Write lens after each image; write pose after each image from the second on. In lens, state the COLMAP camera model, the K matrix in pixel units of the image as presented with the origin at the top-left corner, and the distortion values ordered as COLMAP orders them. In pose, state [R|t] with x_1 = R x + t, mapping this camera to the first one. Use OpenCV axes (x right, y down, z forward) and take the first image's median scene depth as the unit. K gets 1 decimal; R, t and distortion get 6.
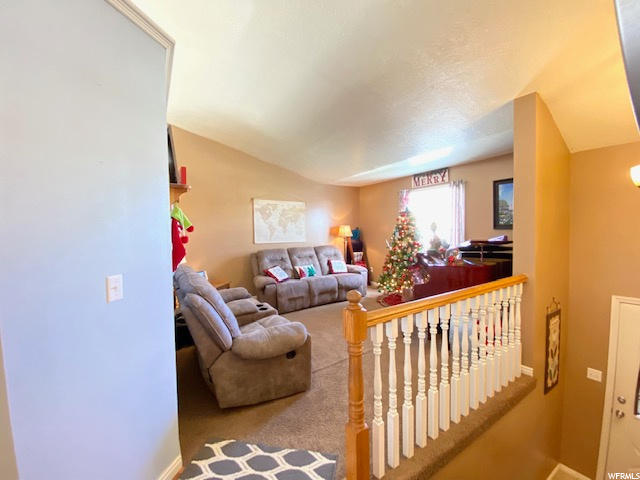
lens RADIAL K [[259.2, 0, 323.1], [0, 259.2, 236.2], [0, 0, 1]] dist [-0.010173, -0.003704]
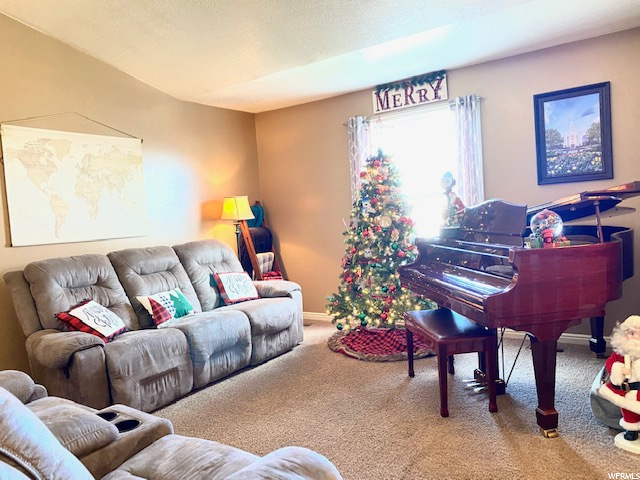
lens RADIAL K [[473.8, 0, 320.6], [0, 473.8, 243.6], [0, 0, 1]] dist [-0.005911, -0.017658]
pose [[0.909455, -0.067873, 0.410226, -0.149140], [0.062694, 0.997692, 0.026081, 0.035769], [-0.411049, 0.002000, 0.911611, 0.232363]]
